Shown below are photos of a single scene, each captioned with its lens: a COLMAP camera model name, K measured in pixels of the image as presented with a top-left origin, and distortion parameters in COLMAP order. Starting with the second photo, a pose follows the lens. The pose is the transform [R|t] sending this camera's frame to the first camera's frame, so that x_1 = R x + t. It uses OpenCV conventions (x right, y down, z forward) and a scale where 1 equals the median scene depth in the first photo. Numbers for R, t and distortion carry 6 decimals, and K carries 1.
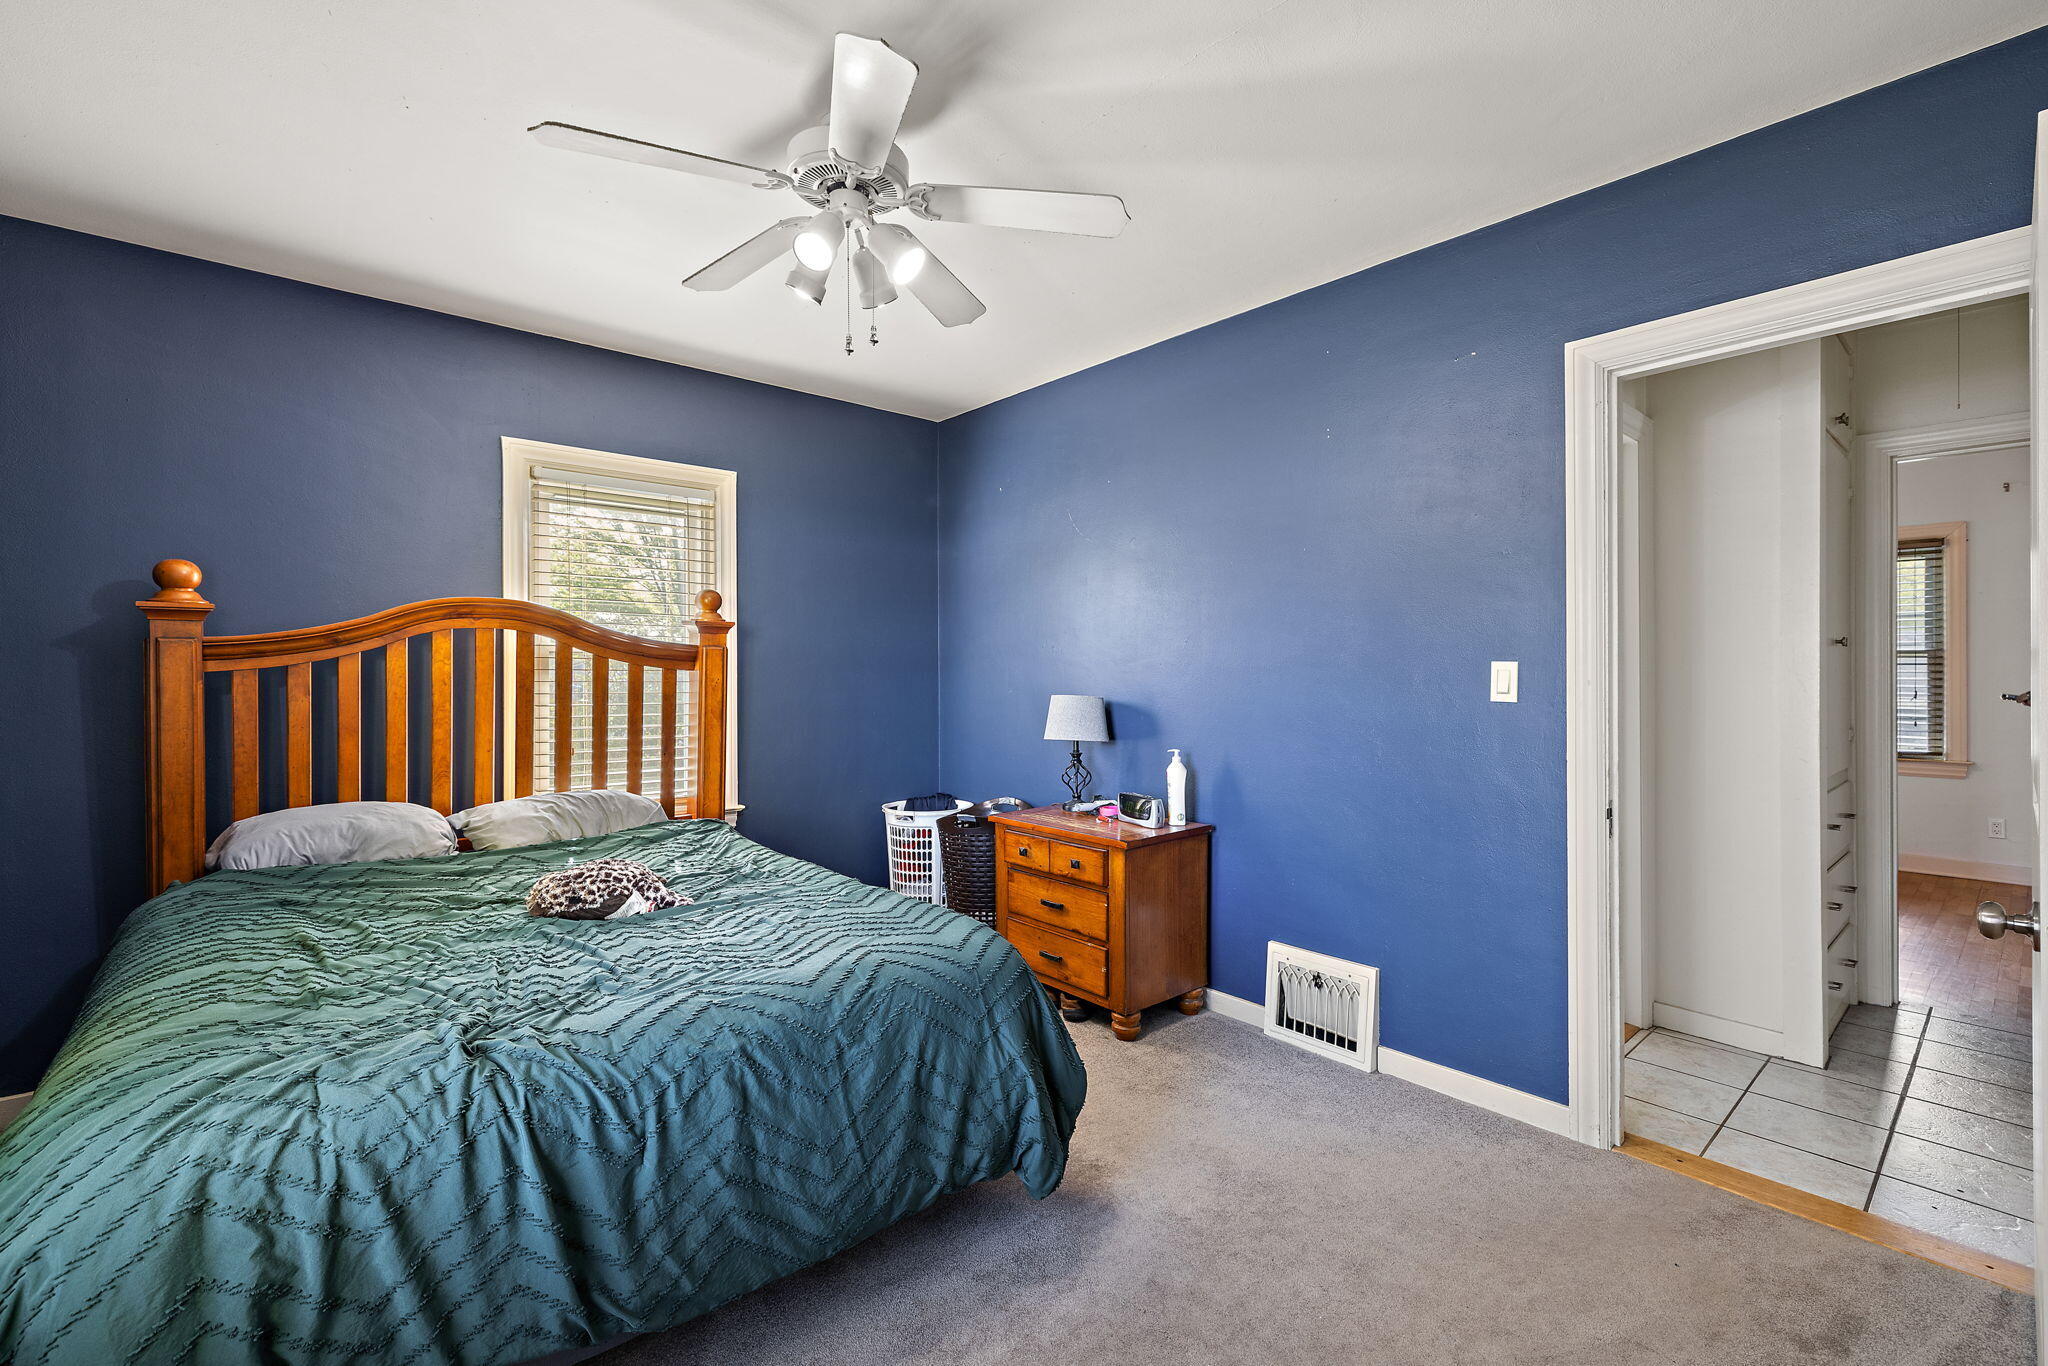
lens RADIAL K [[897.0, 0, 1018.7], [0, 897.0, 669.3], [0, 0, 1]] dist [0.001695, 0.000329]
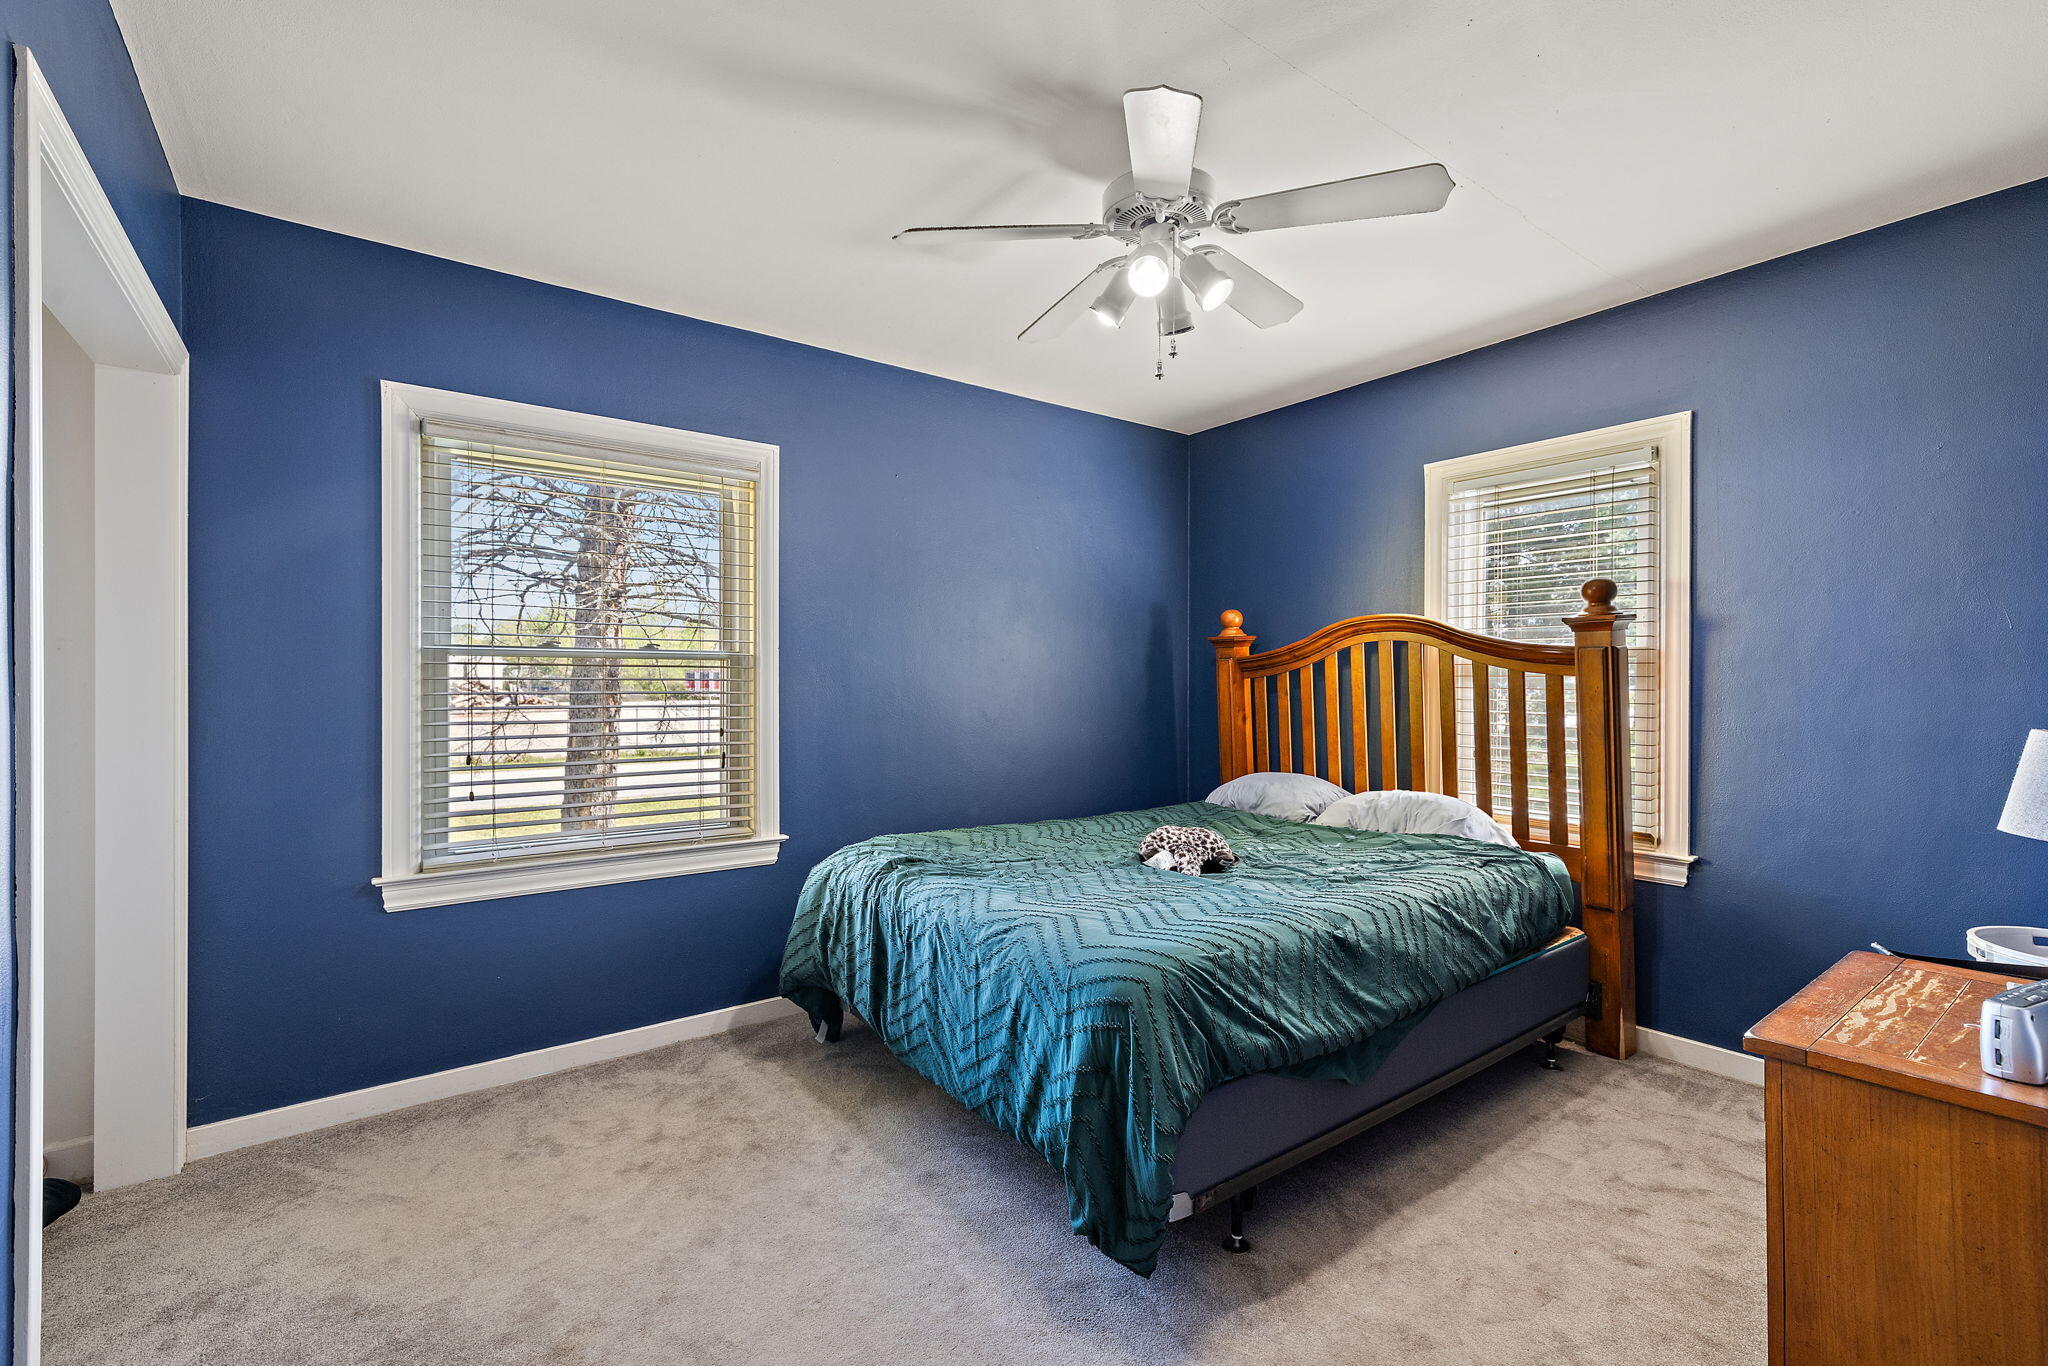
lens RADIAL K [[898.0, 0, 1018.6], [0, 898.0, 682.0], [0, 0, 1]] dist [0.001920, 0.000391]
pose [[-0.068332, 0.001746, -0.997661, 0.992293], [0.006222, 0.999980, 0.001324, 0.004632], [0.997643, -0.006117, -0.068341, 1.018436]]
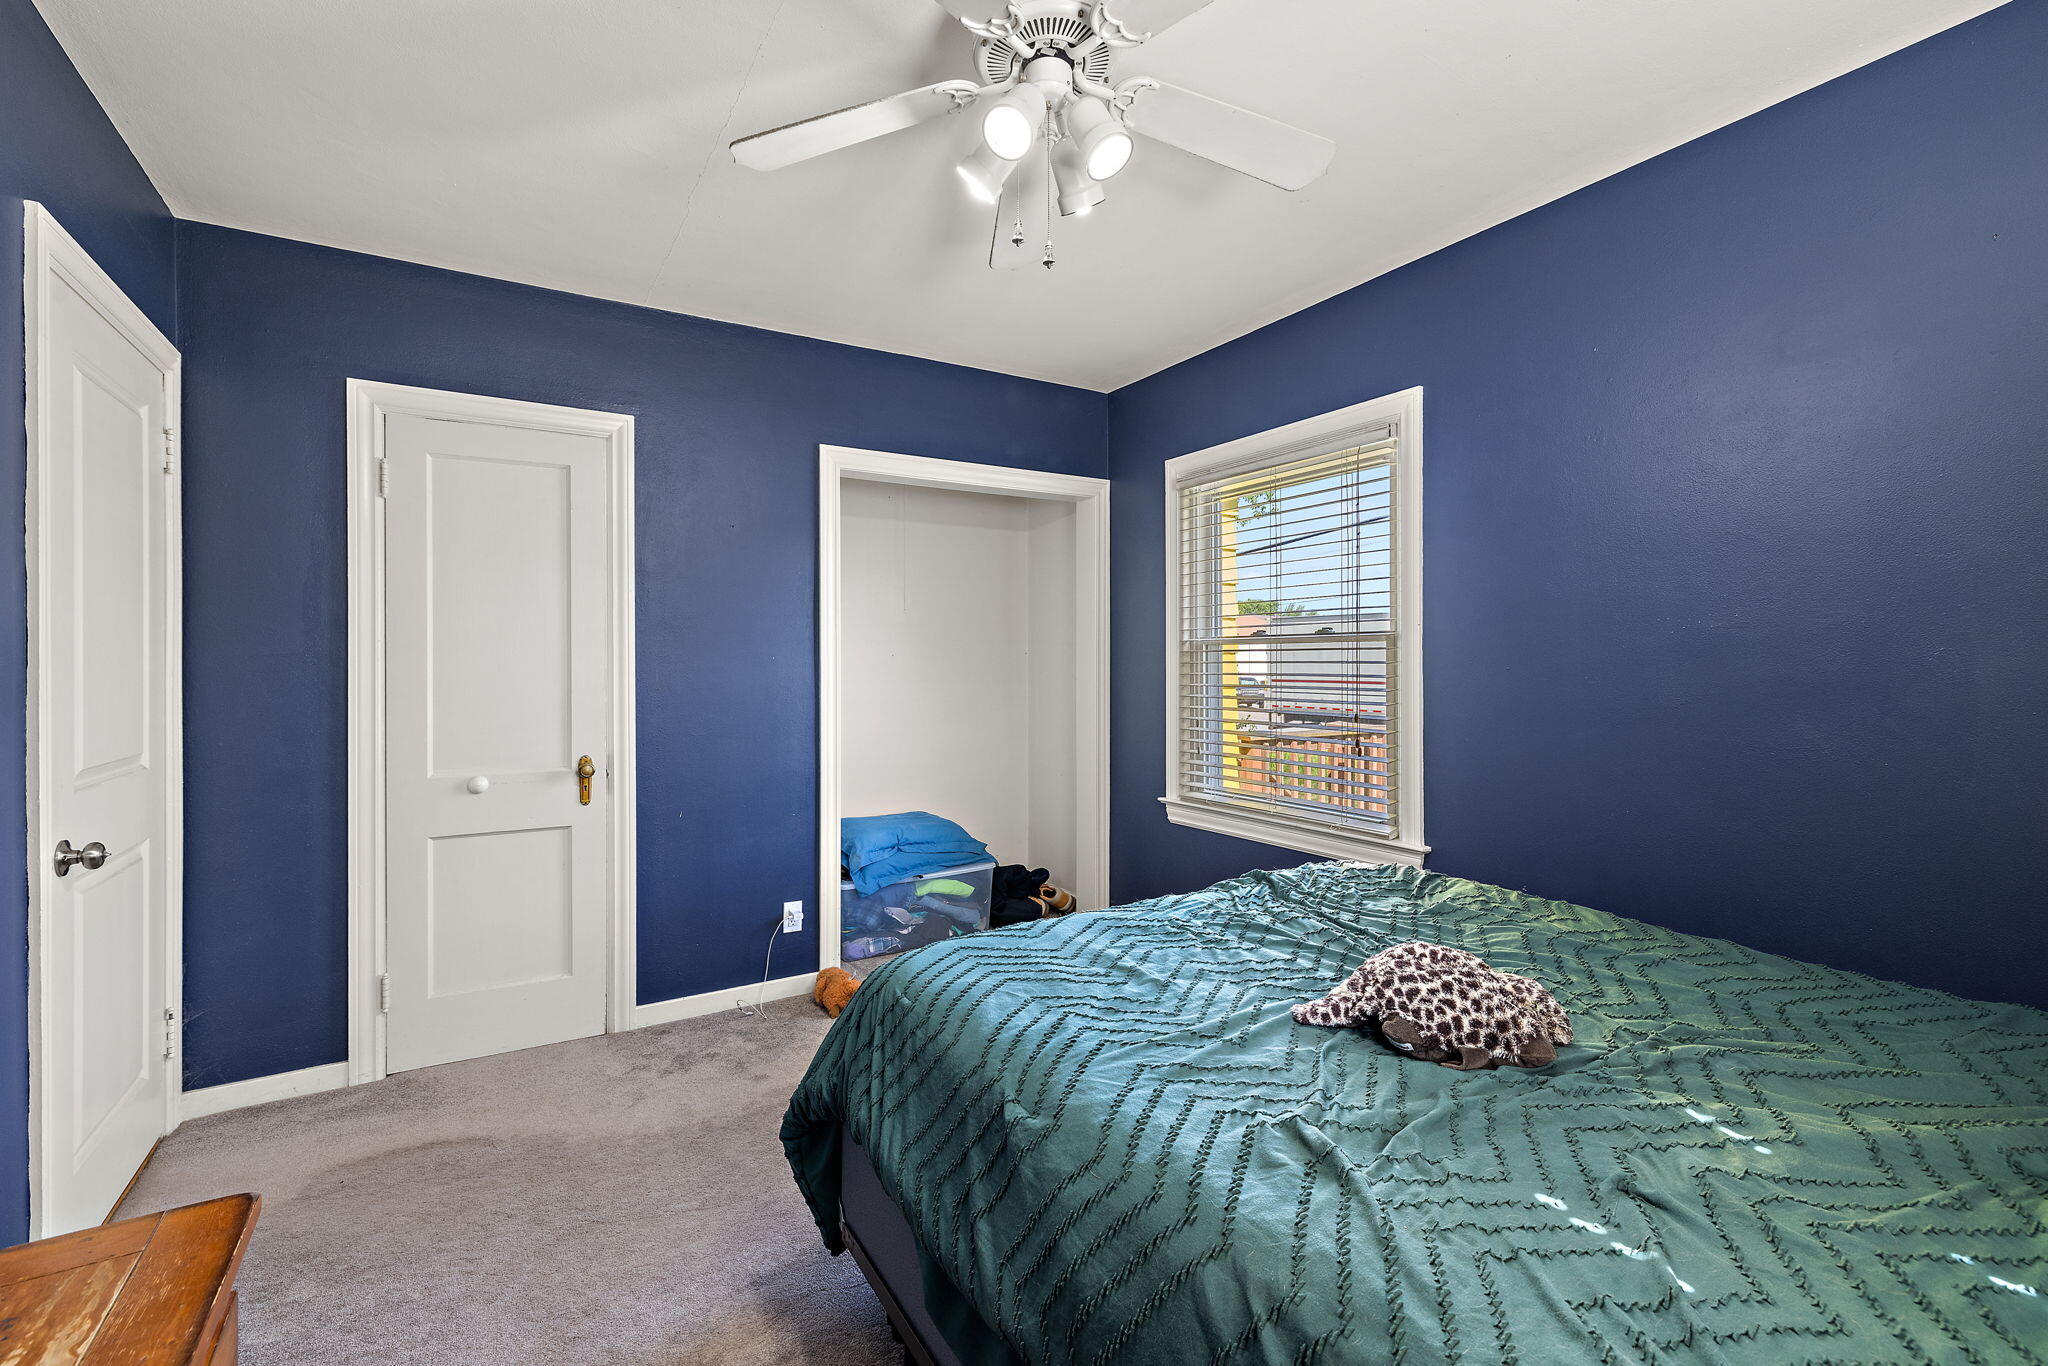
lens RADIAL K [[897.0, 0, 1018.7], [0, 897.0, 669.3], [0, 0, 1]] dist [0.001695, 0.000329]
pose [[-0.986988, 0.004160, 0.160742, -0.327194], [0.004130, 0.999991, -0.000518, 0.009272], [-0.160743, 0.000152, -0.986996, 2.020890]]
